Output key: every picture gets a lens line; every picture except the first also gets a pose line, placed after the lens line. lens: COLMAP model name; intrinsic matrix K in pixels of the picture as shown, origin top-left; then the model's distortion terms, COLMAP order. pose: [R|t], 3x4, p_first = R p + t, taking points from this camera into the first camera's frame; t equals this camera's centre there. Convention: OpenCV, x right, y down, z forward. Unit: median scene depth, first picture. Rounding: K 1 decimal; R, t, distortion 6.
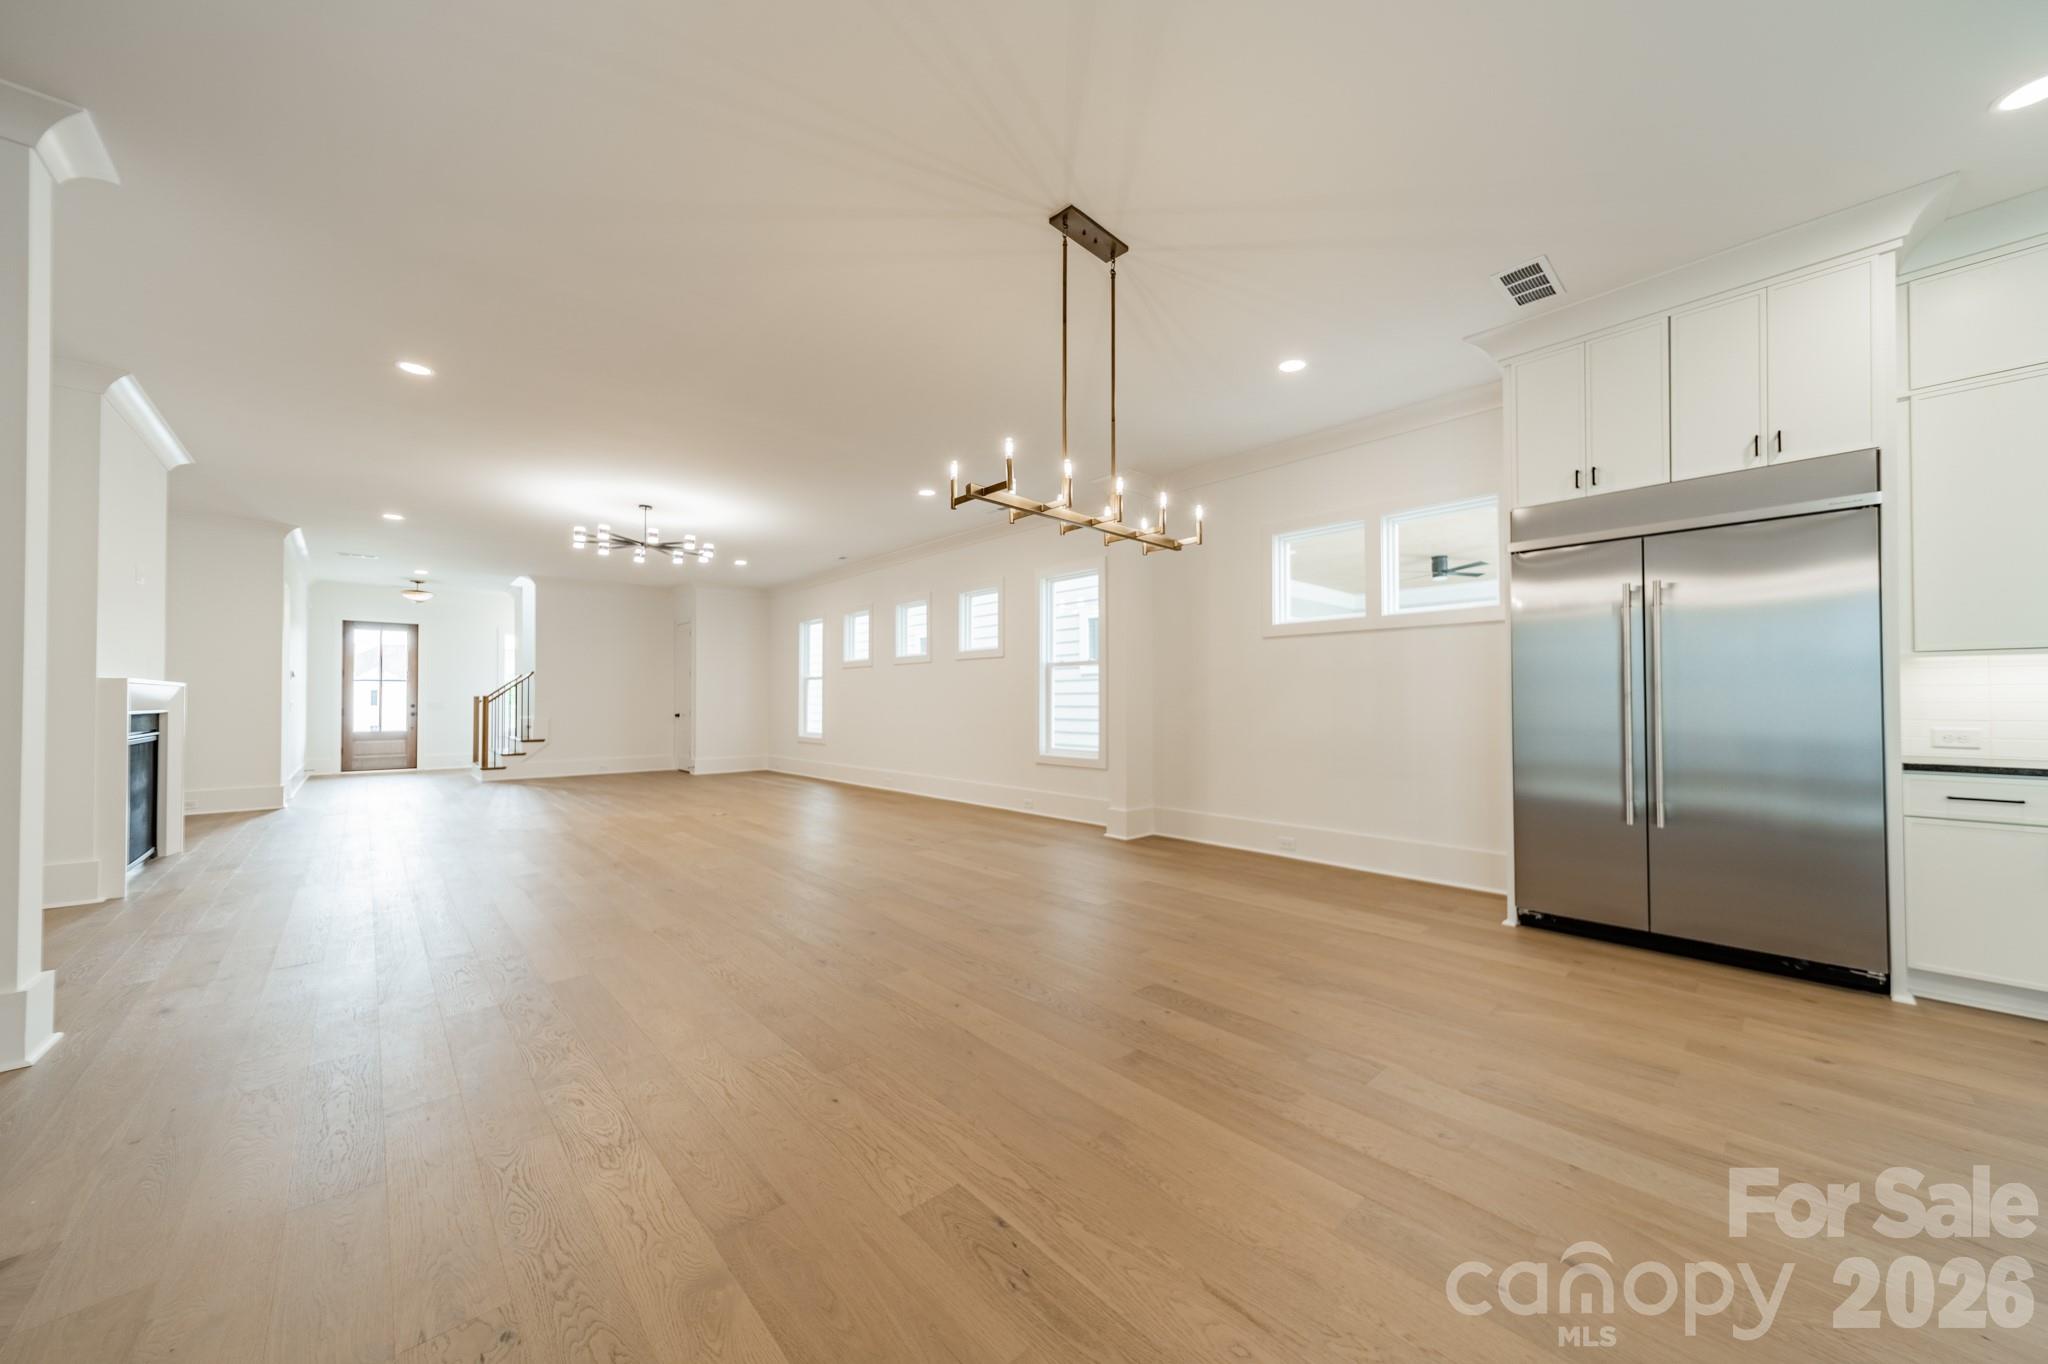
lens RADIAL K [[718.9, 0, 1037.6], [0, 718.9, 695.4], [0, 0, 1]] dist [0.006401, 0.000407]
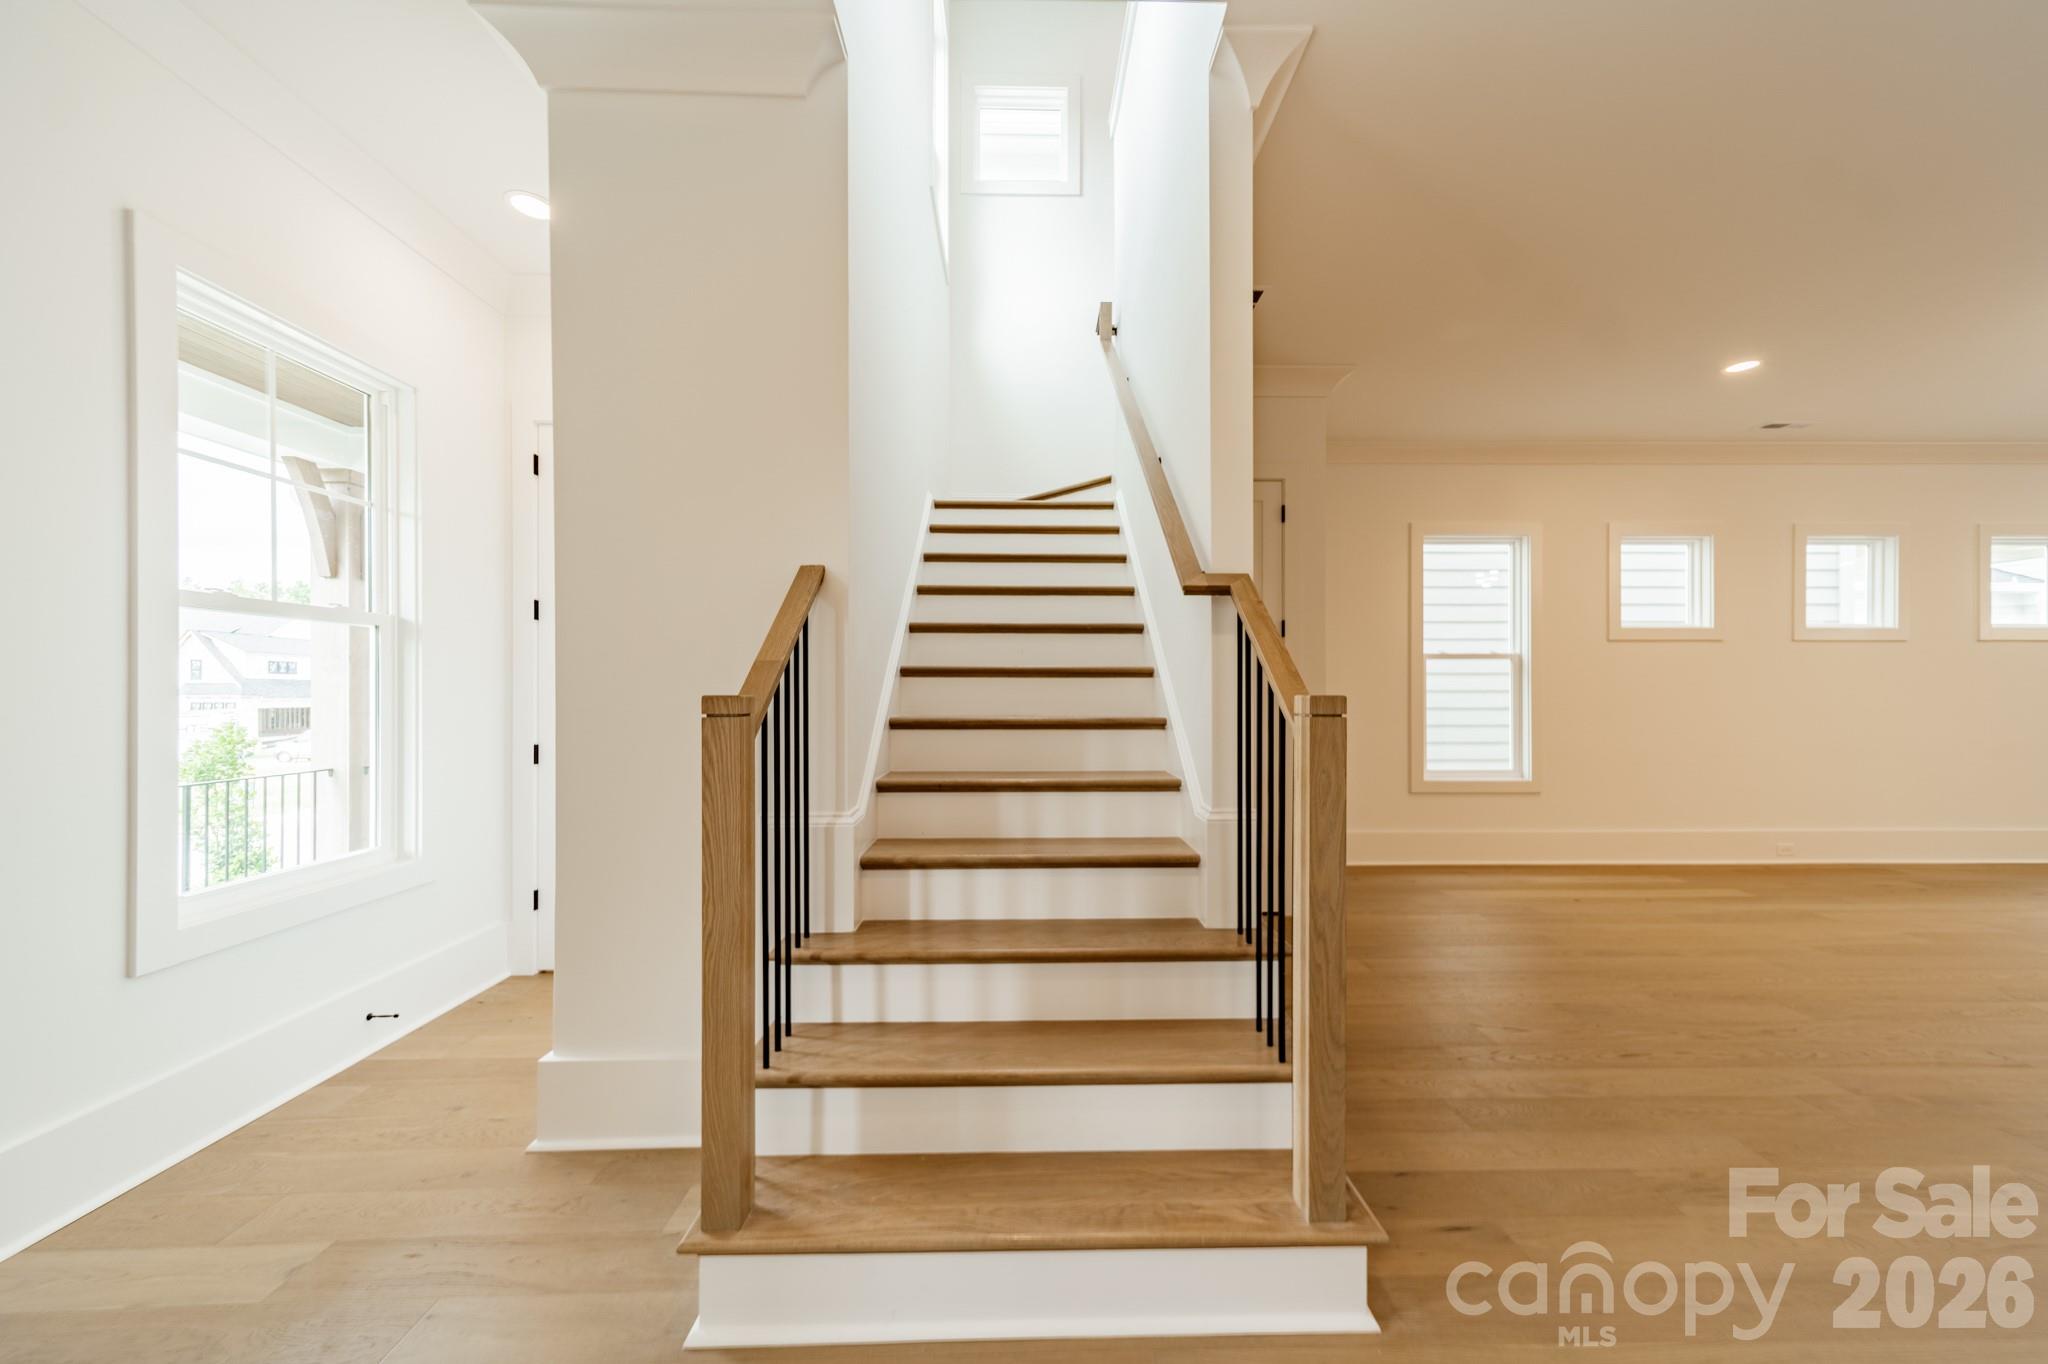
lens RADIAL K [[718.9, 0, 1025.7], [0, 718.9, 689.6], [0, 0, 1]] dist [0.006401, 0.000407]
pose [[0.669783, 0.003708, 0.742548, -0.958735], [-0.009988, 0.999942, 0.004016, -0.001080], [-0.742490, -0.010106, 0.669781, 0.999388]]
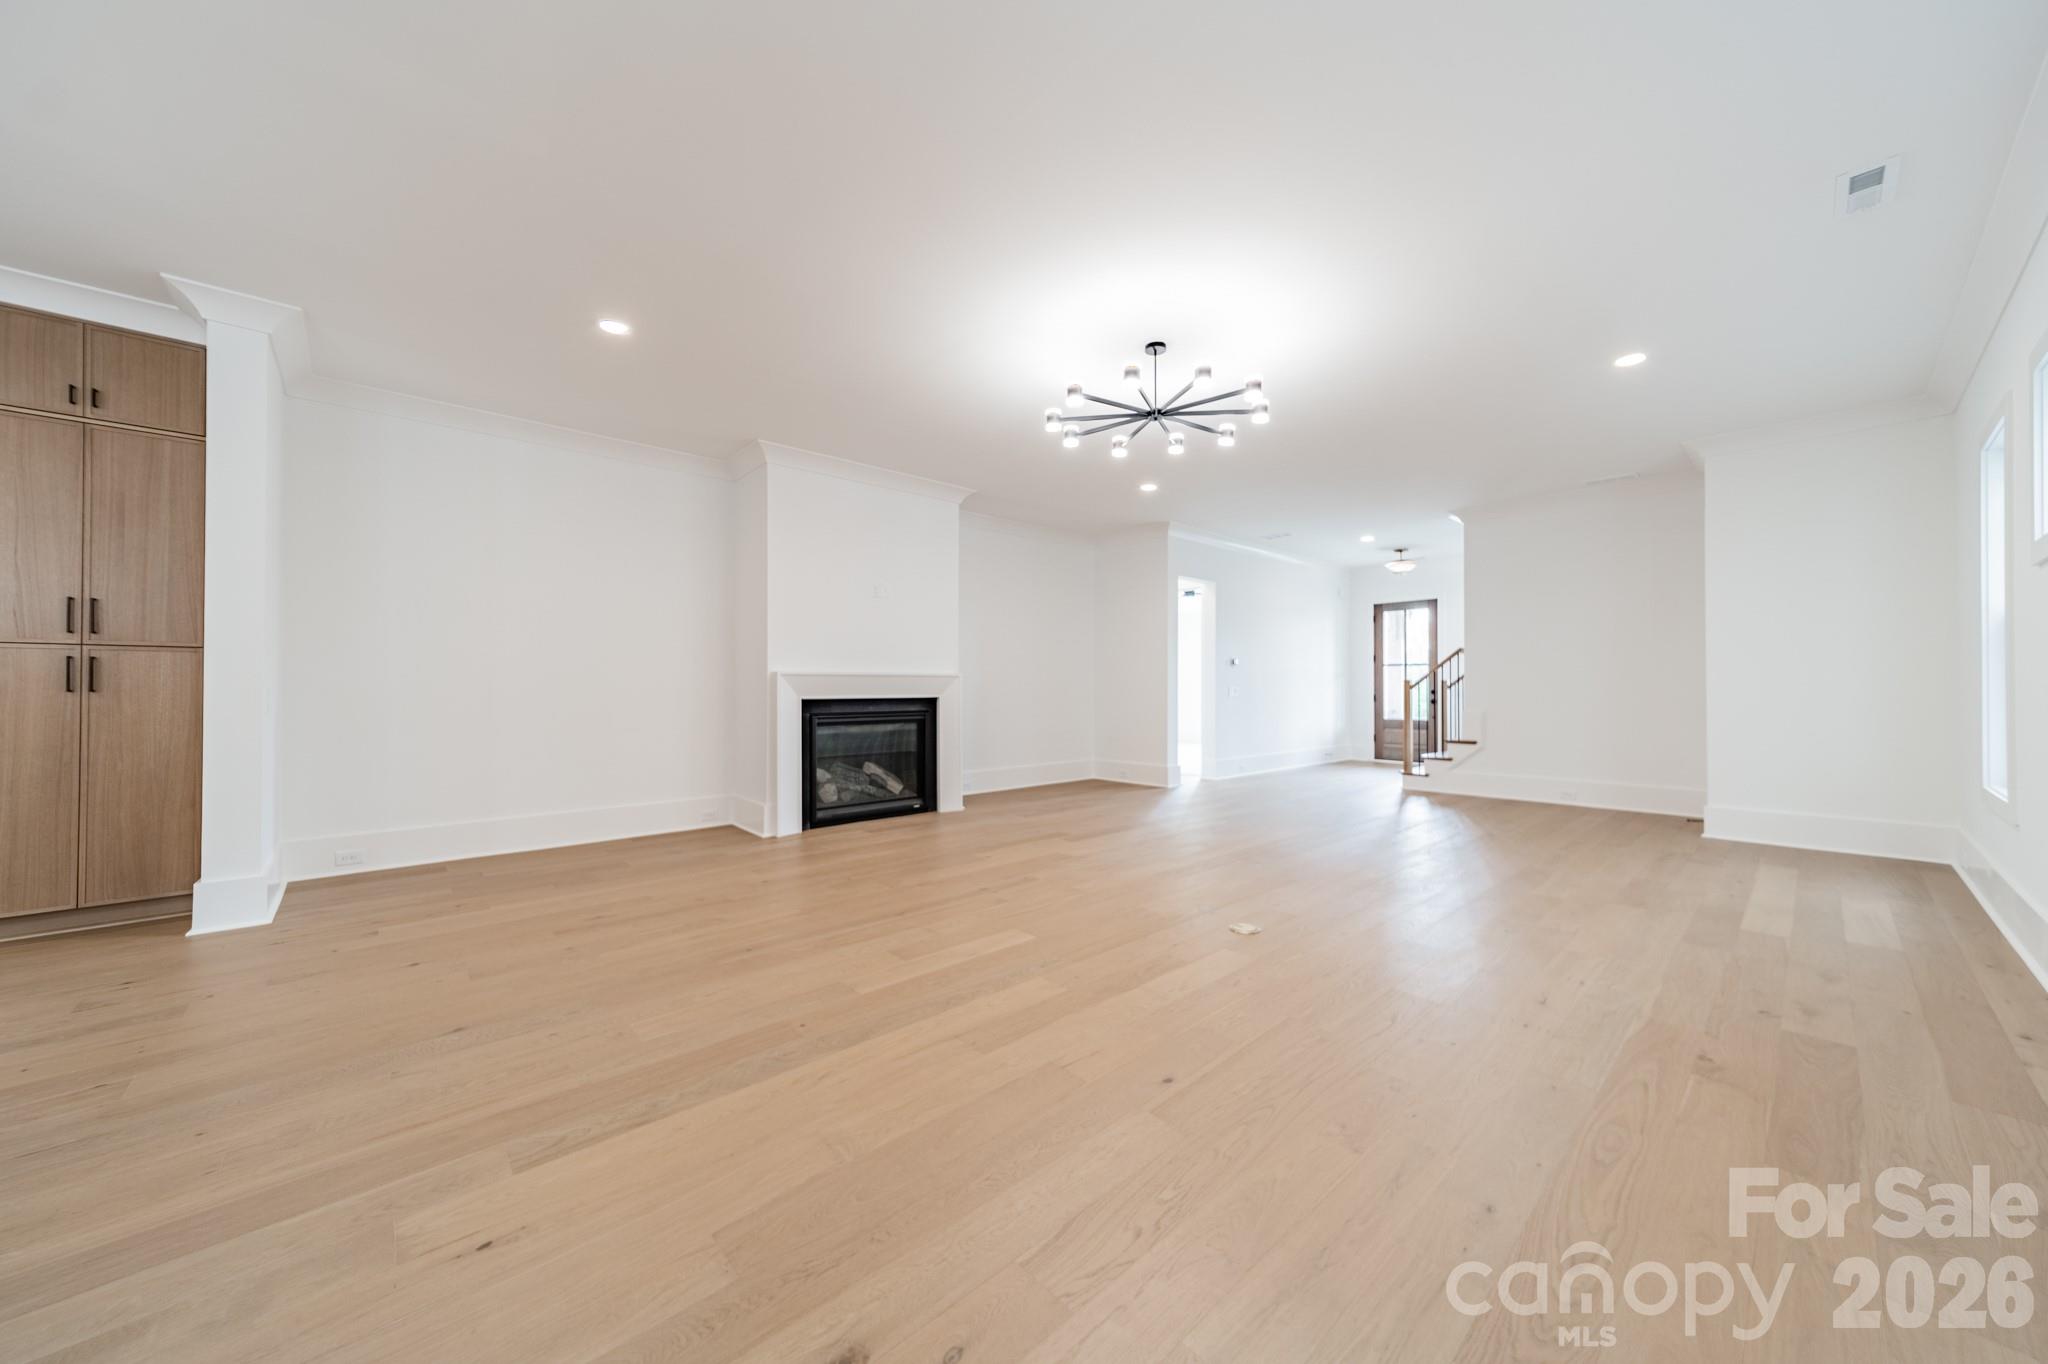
lens RADIAL K [[718.9, 0, 1026.0], [0, 718.9, 679.9], [0, 0, 1]] dist [0.006401, 0.000407]
pose [[-0.004472, -0.012427, -0.999913, 0.021445], [0.011655, 0.999854, -0.012478, 0.005947], [0.999922, -0.011710, -0.004327, 0.627154]]
